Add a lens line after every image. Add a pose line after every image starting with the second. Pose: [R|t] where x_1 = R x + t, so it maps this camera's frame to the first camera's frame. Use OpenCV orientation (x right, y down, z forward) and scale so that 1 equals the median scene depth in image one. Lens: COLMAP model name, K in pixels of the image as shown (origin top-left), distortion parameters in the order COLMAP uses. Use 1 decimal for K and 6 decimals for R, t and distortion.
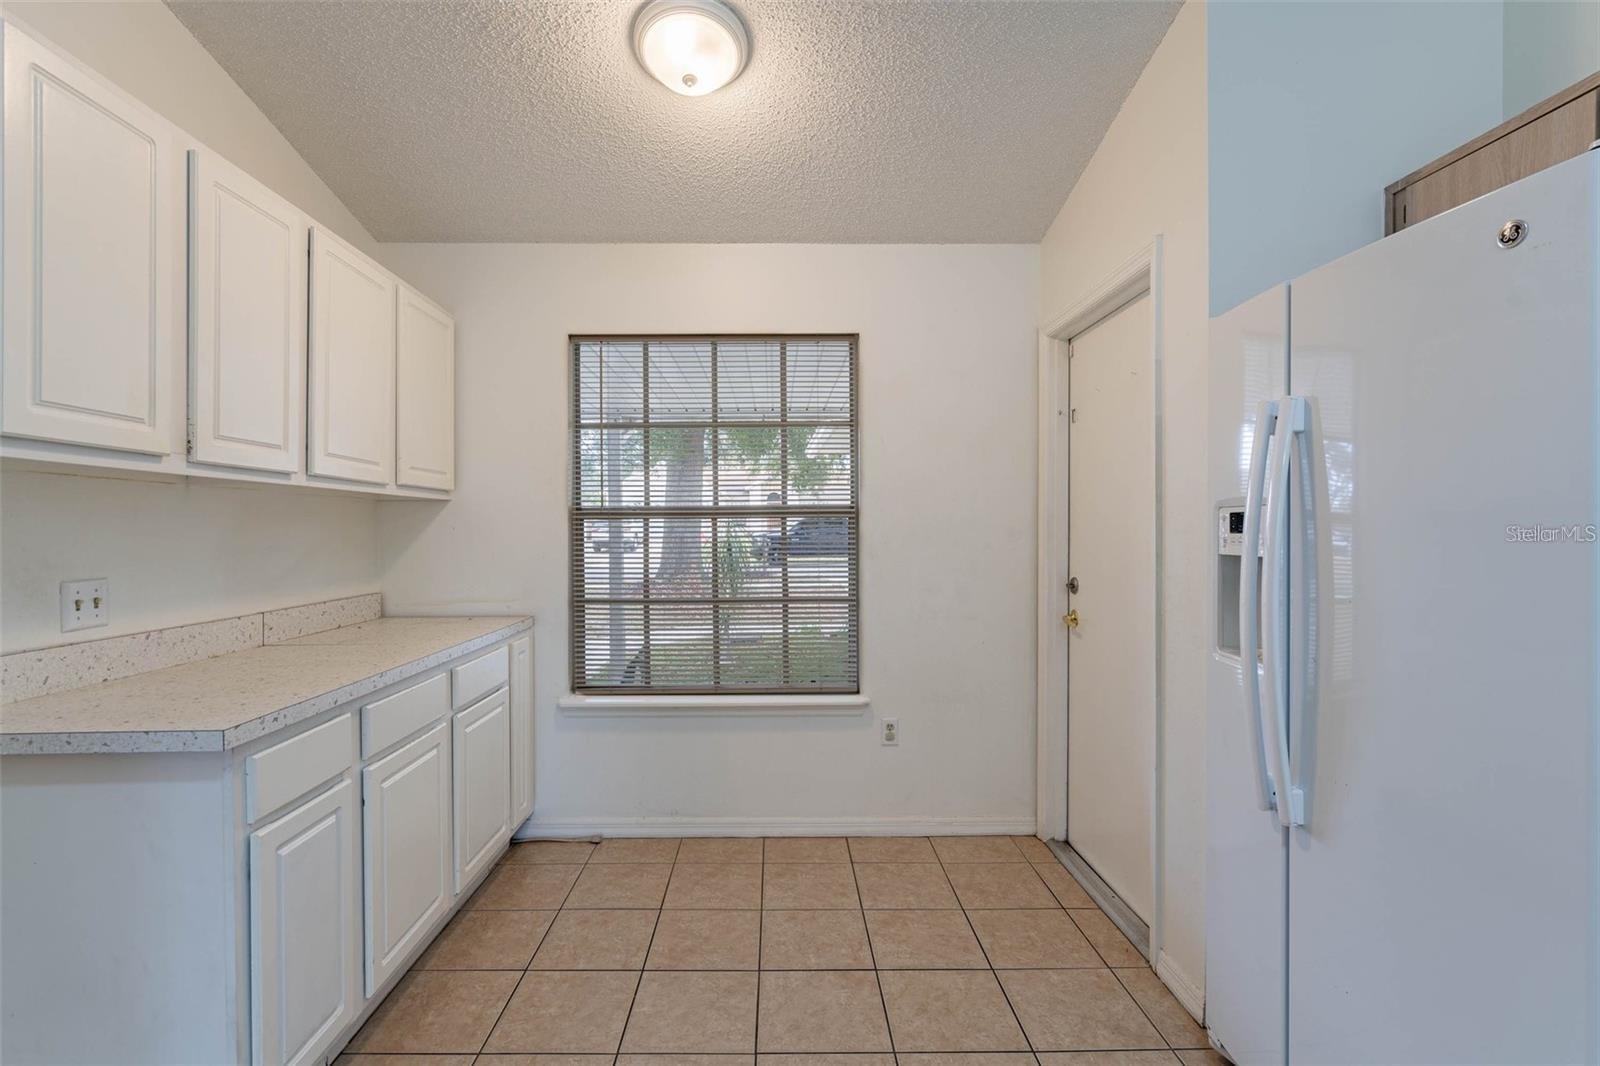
lens RADIAL K [[734.5, 0, 792.7], [0, 734.5, 535.2], [0, 0, 1]] dist [0.001030, 0.000178]
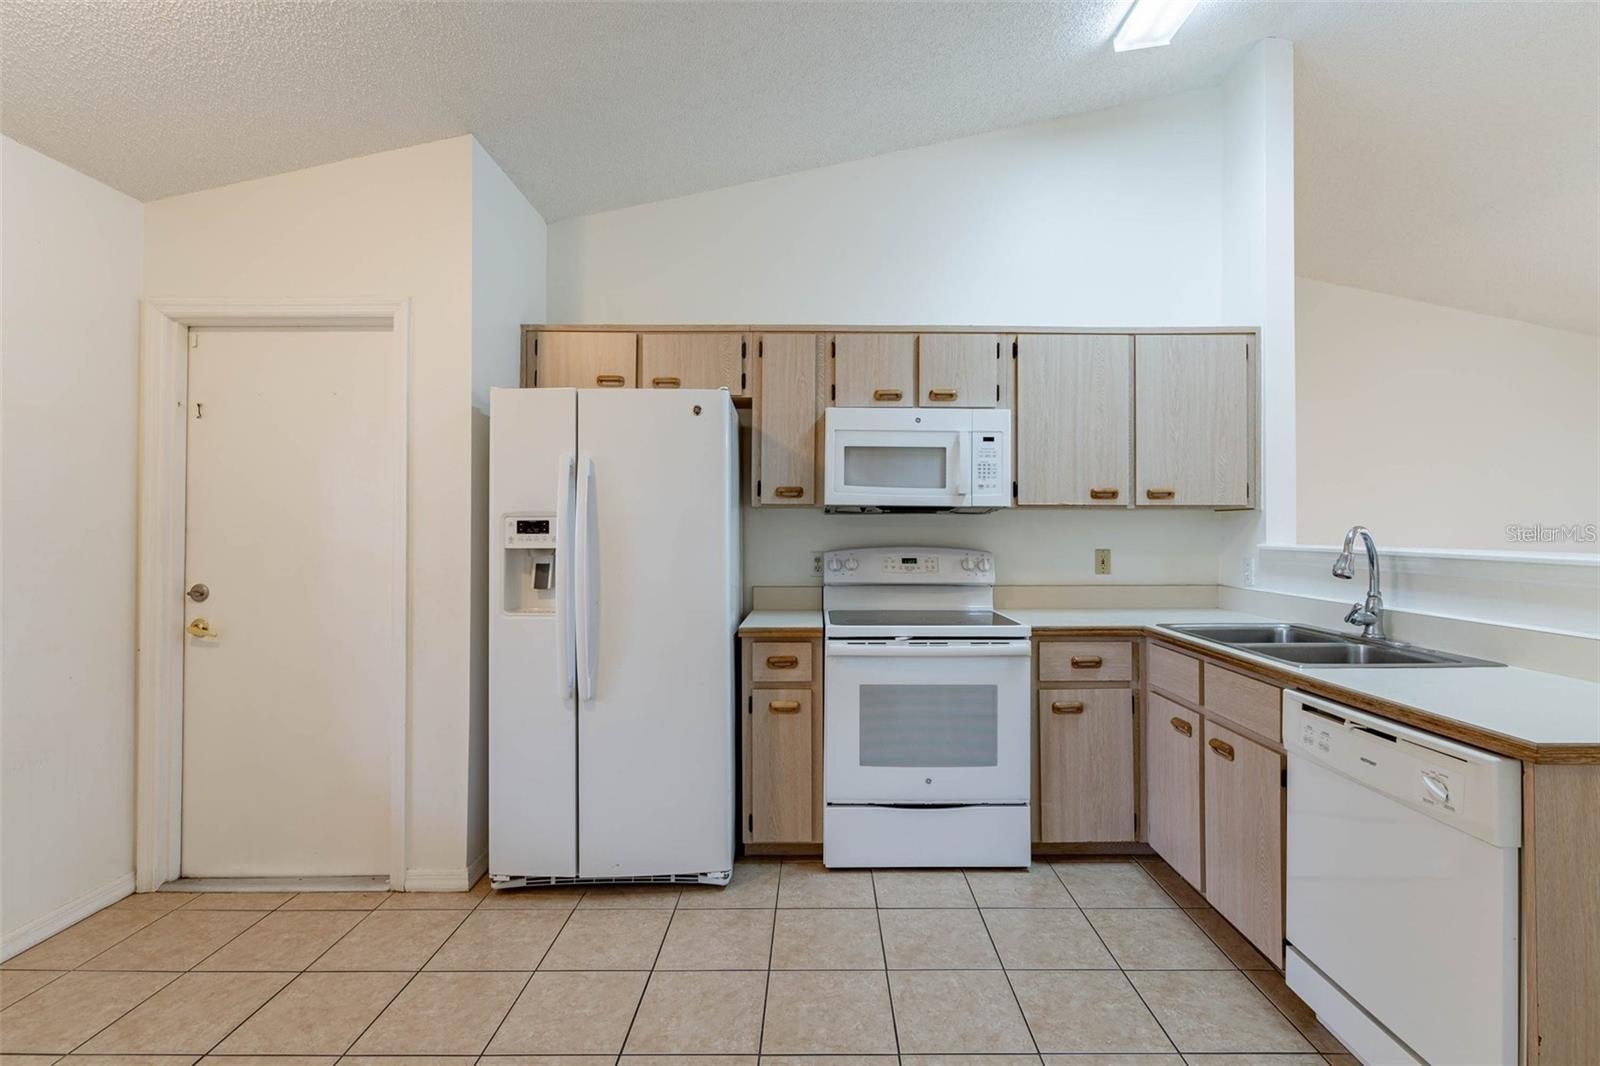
lens RADIAL K [[734.5, 0, 796.7], [0, 734.5, 529.2], [0, 0, 1]] dist [0.001030, 0.000178]
pose [[0.031752, 0.007226, 0.999470, -0.640905], [0.009115, 0.999930, -0.007518, 0.002782], [-0.999454, 0.009349, 0.031684, 0.263003]]
